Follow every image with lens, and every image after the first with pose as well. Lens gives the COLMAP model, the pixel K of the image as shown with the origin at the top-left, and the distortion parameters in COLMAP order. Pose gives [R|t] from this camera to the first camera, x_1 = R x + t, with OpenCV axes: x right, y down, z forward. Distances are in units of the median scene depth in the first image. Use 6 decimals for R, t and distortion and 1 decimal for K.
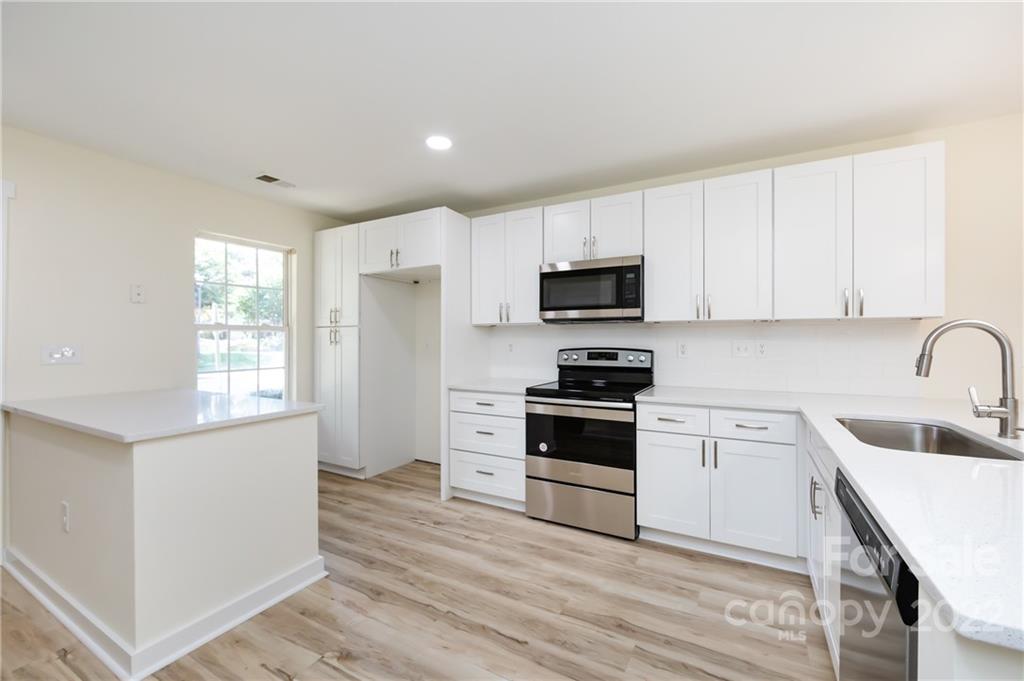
lens RADIAL K [[405.1, 0, 528.6], [0, 405.1, 343.0], [0, 0, 1]] dist [-0.003567, -0.000248]
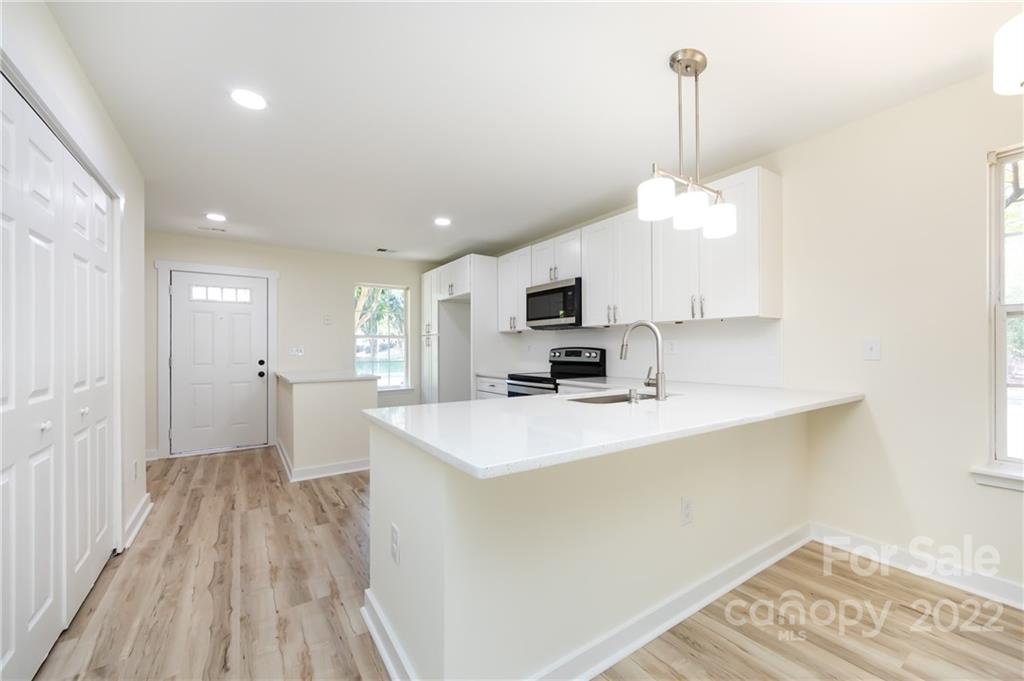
lens RADIAL K [[405.1, 0, 509.2], [0, 405.1, 345.7], [0, 0, 1]] dist [-0.003567, -0.000248]
pose [[0.883034, -0.007566, -0.469248, 0.642070], [0.002146, 0.999925, -0.012085, 0.023601], [0.469304, 0.009664, 0.882984, -0.268902]]
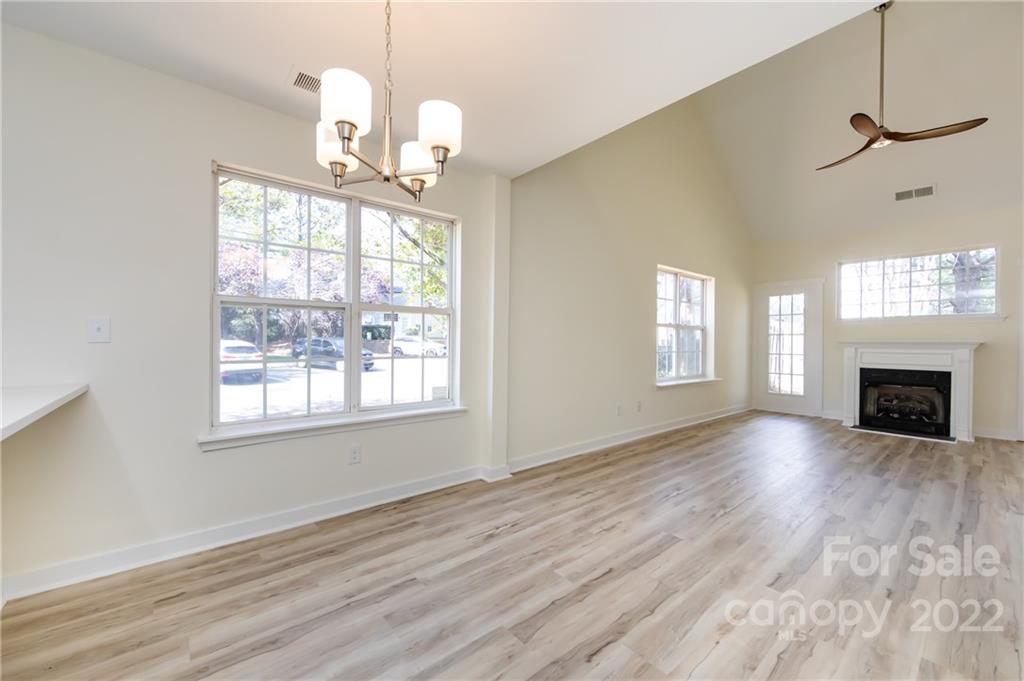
lens RADIAL K [[405.1, 0, 510.2], [0, 405.1, 344.1], [0, 0, 1]] dist [-0.003567, -0.000248]
pose [[0.360607, -0.003751, 0.932710, 0.526919], [0.000378, 0.999992, 0.003875, 0.042507], [-0.932718, -0.001045, 0.360606, -0.123109]]
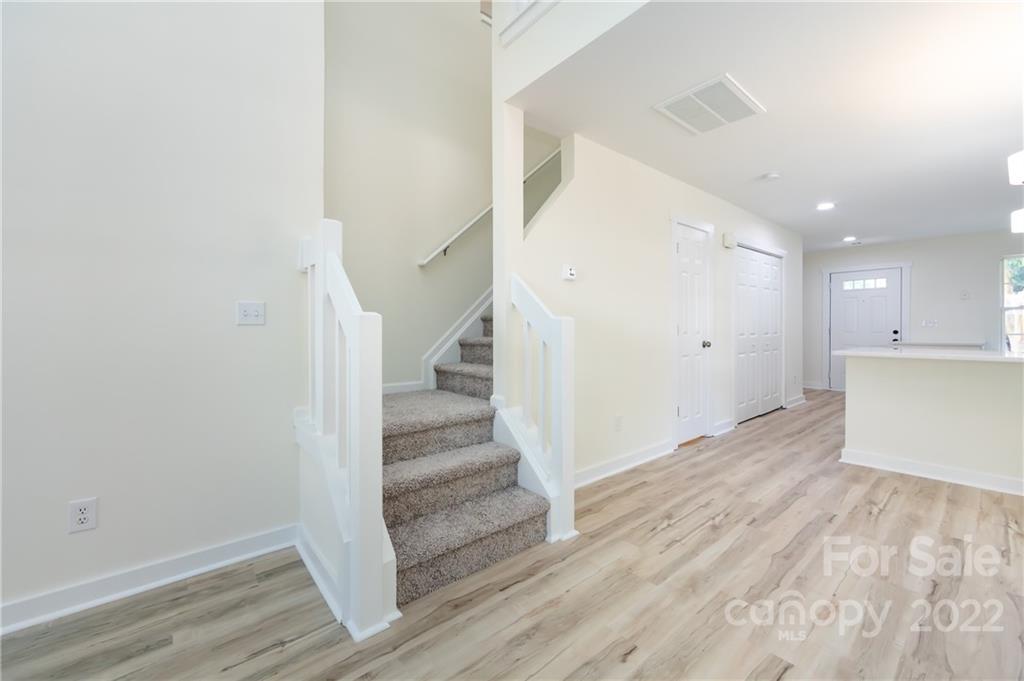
lens RADIAL K [[405.1, 0, 519.7], [0, 405.1, 330.5], [0, 0, 1]] dist [-0.003567, -0.000248]
pose [[-0.369158, 0.002482, -0.929364, 1.733740], [-0.001014, 0.999995, 0.003073, 0.056447], [0.929366, 0.002076, -0.369153, -0.366384]]
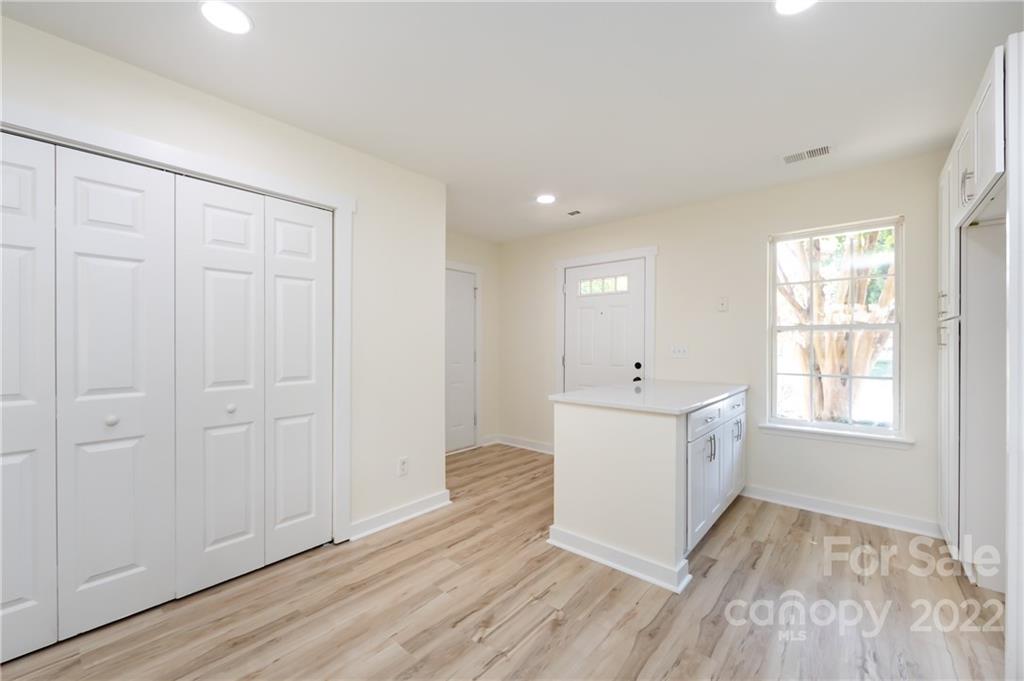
lens RADIAL K [[405.1, 0, 511.1], [0, 405.1, 348.2], [0, 0, 1]] dist [-0.003567, -0.000248]
pose [[-0.214899, 0.009193, -0.976593, 0.342609], [-0.006594, 0.999919, 0.010864, 0.002791], [0.976614, 0.008774, -0.214821, 0.578660]]
